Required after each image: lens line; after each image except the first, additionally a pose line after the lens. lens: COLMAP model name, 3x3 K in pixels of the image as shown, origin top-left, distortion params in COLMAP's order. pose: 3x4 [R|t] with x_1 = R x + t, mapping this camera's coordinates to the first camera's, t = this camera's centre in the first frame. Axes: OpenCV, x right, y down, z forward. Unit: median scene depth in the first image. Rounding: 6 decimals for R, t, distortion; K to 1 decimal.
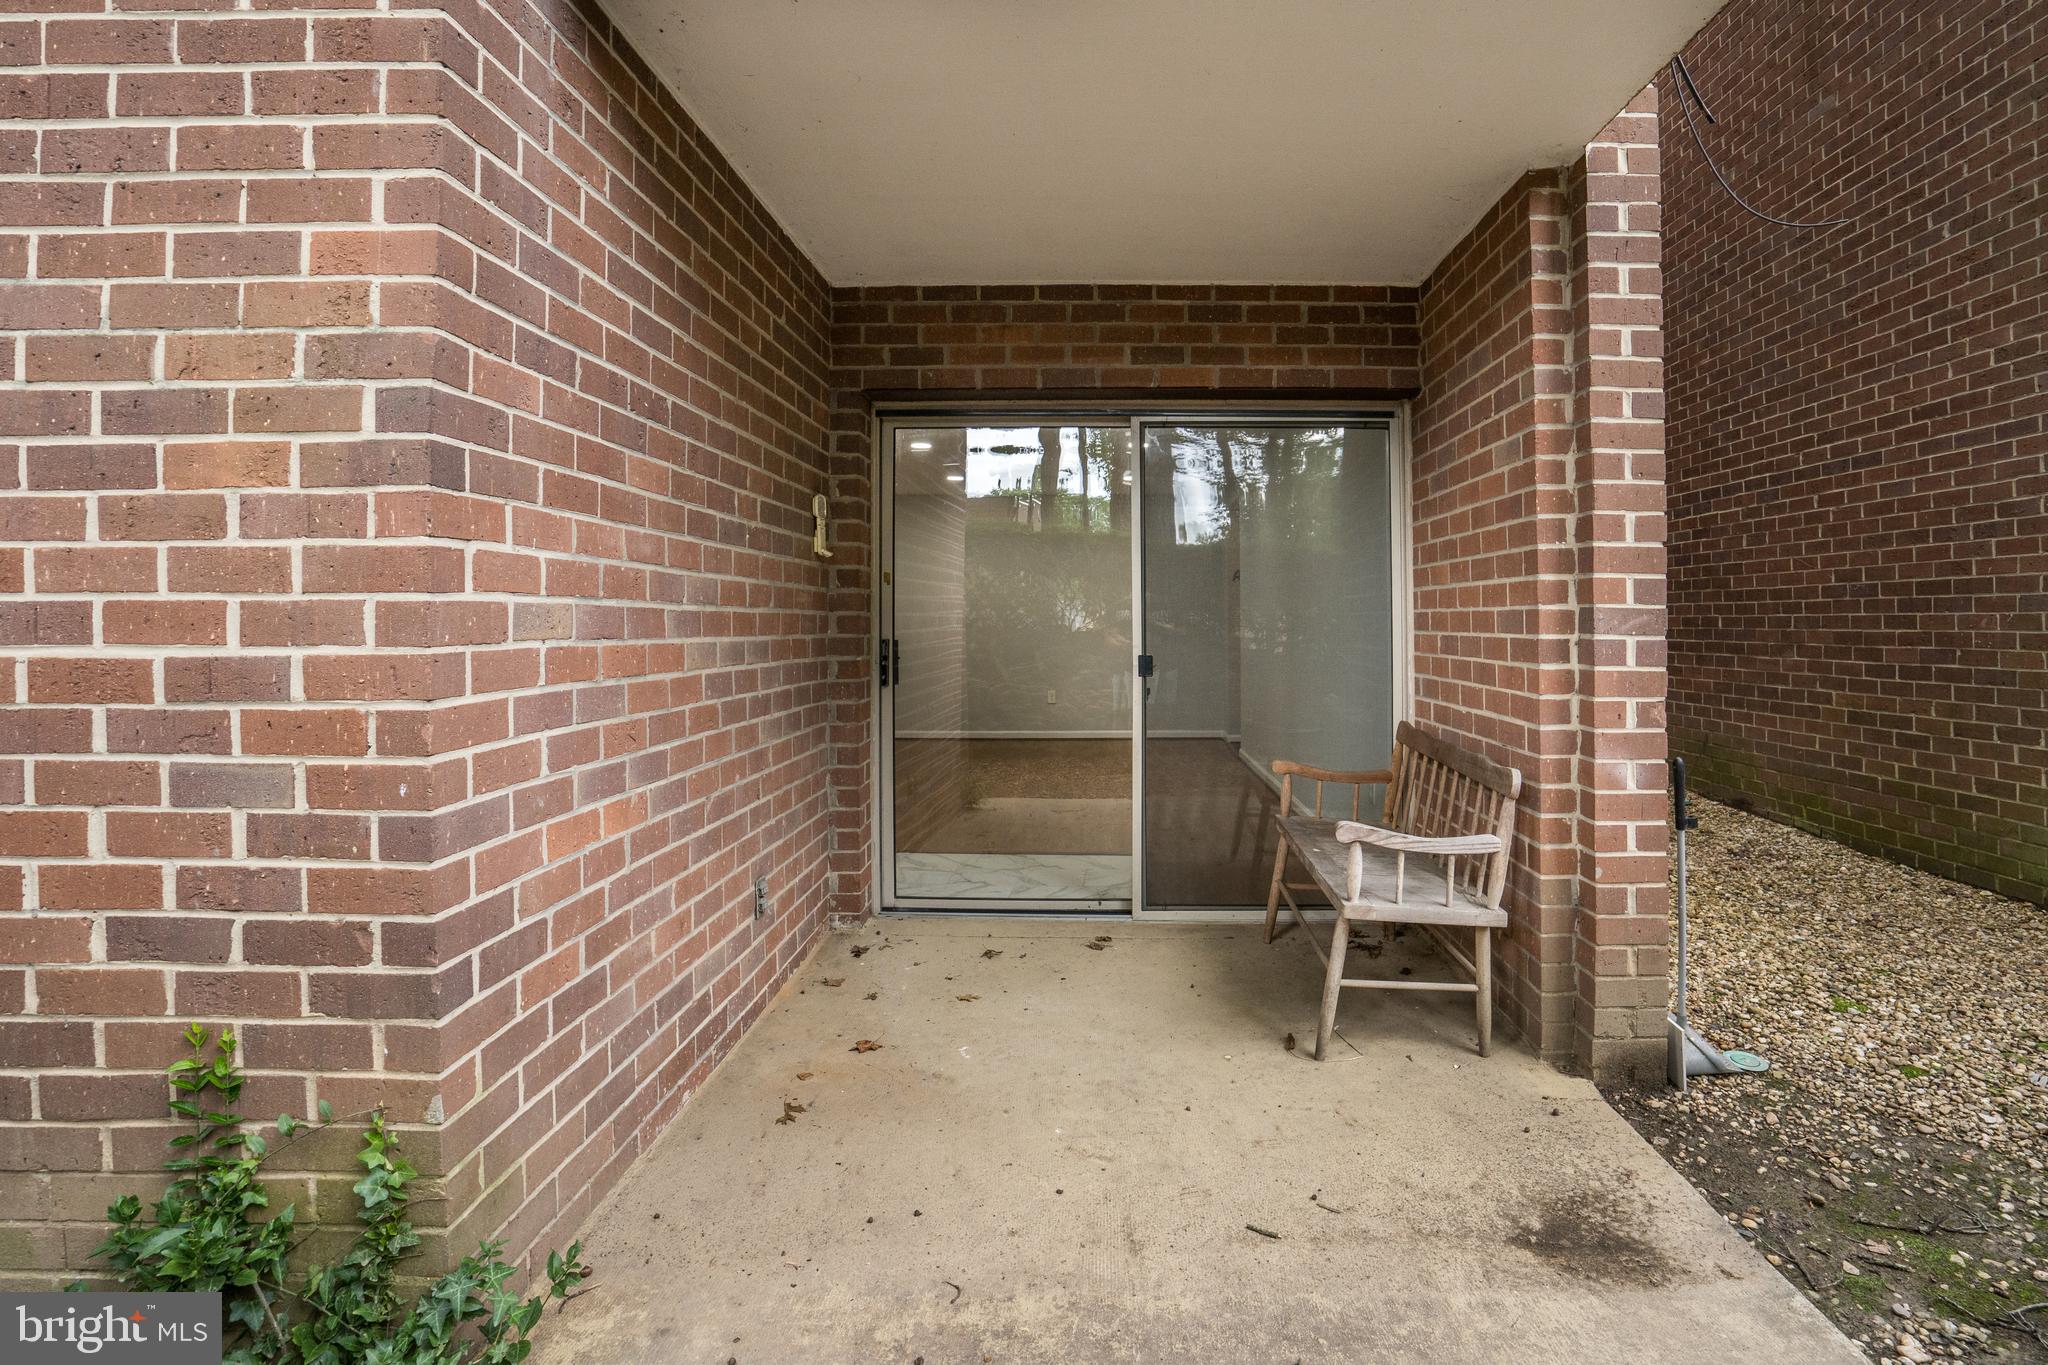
lens RADIAL K [[993.6, 0, 1023.8], [0, 993.6, 605.9], [0, 0, 1]] dist [-0.027979, 0.001444]
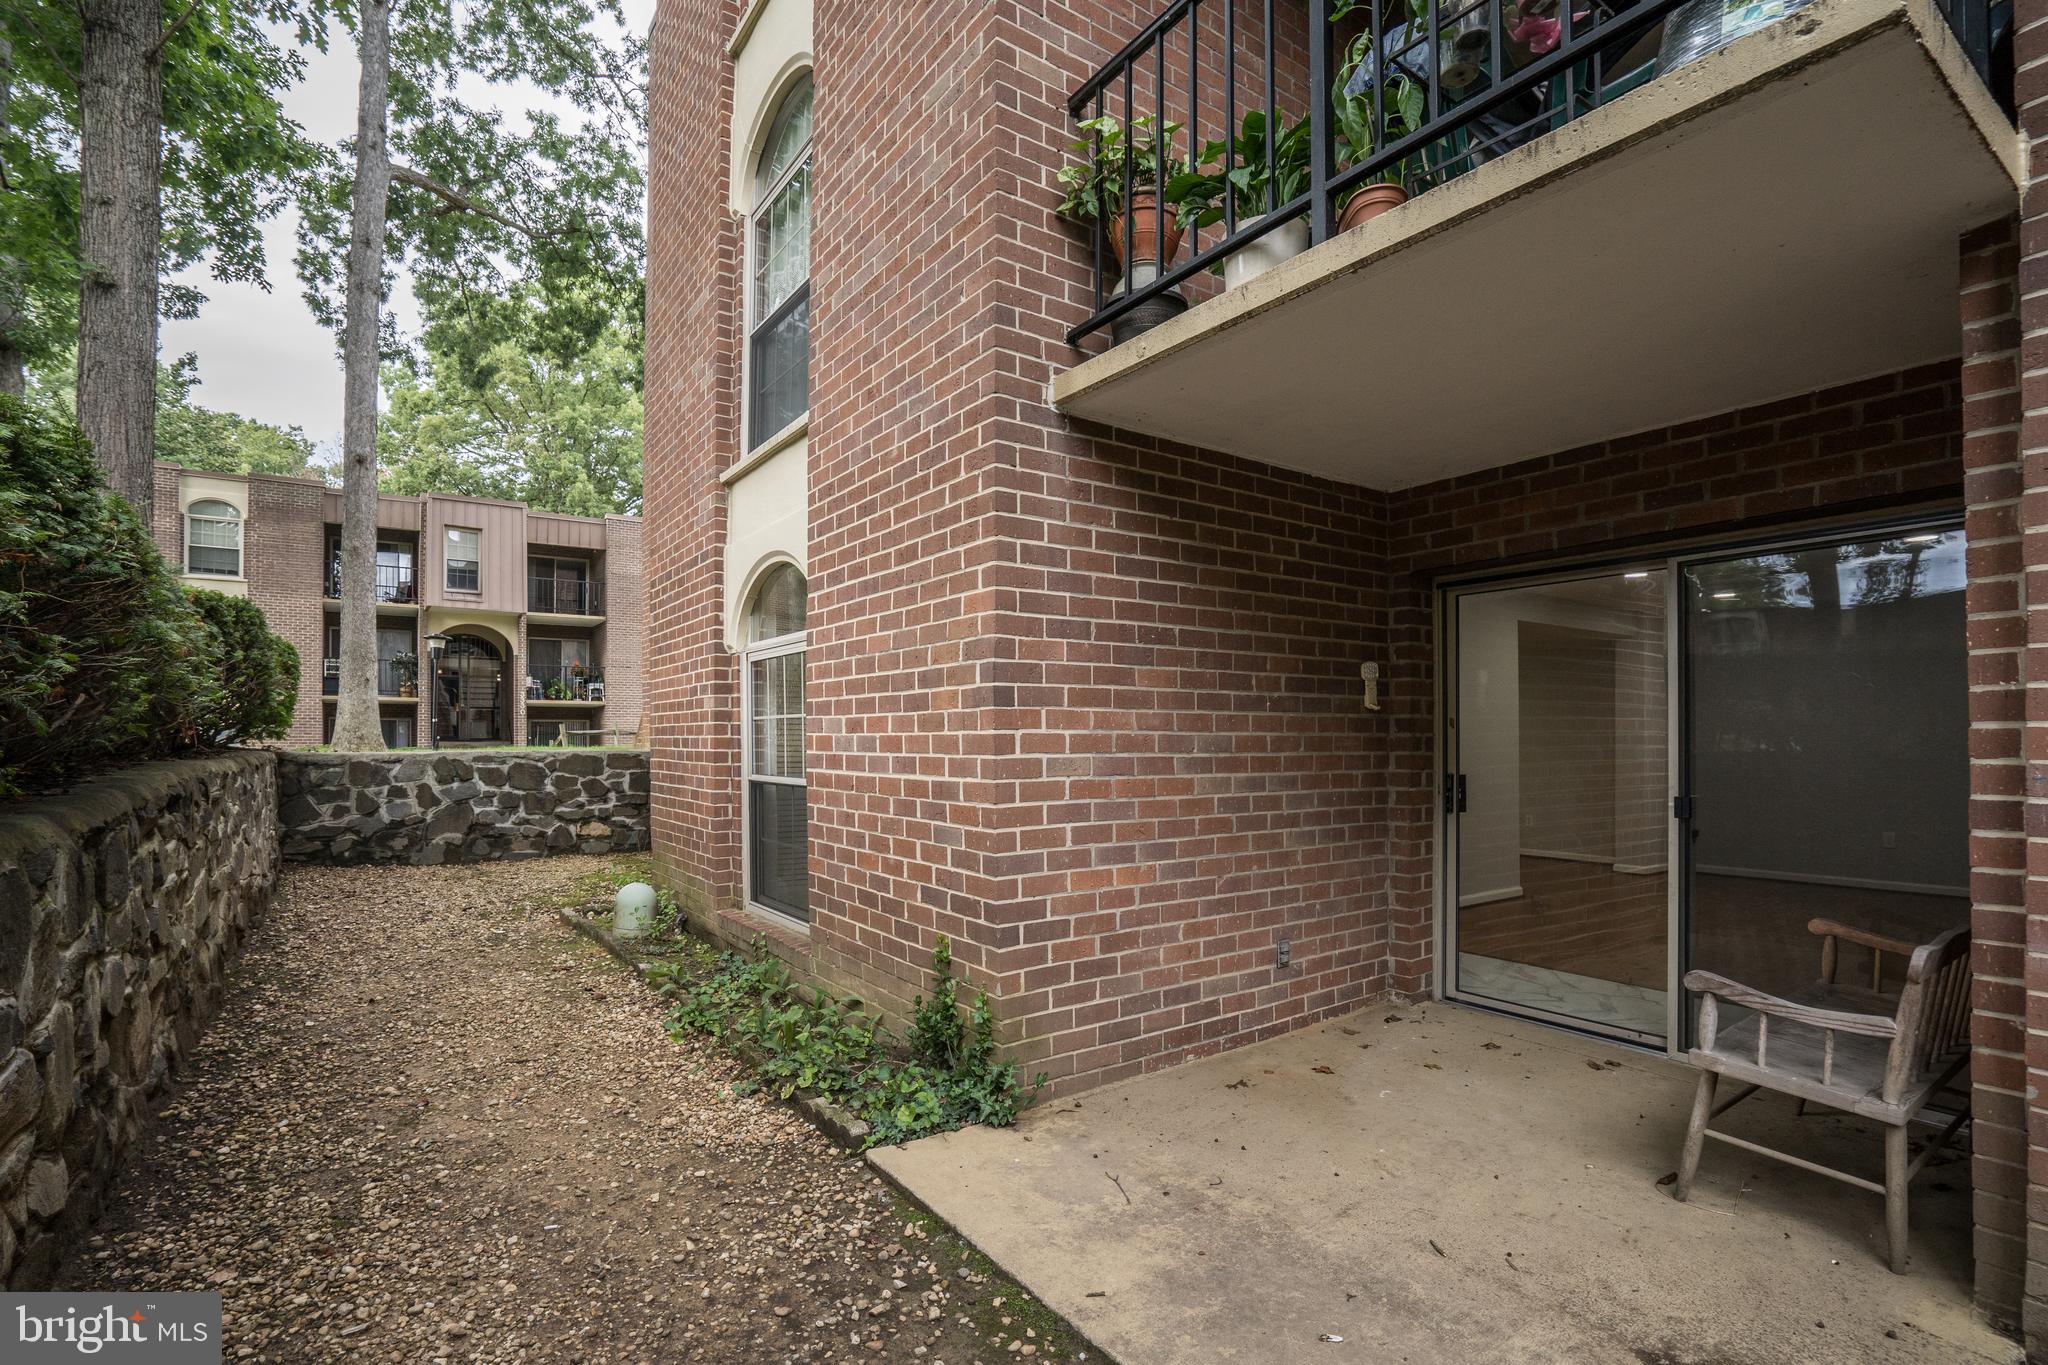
lens RADIAL K [[963.7, 0, 1023.3], [0, 963.7, 729.9], [0, 0, 1]] dist [-0.055912, 0.000924]
pose [[0.566873, -0.009271, -0.823753, 1.009562], [0.018246, 0.999833, 0.001304, -0.059501], [0.823603, -0.015770, 0.566947, -0.141652]]
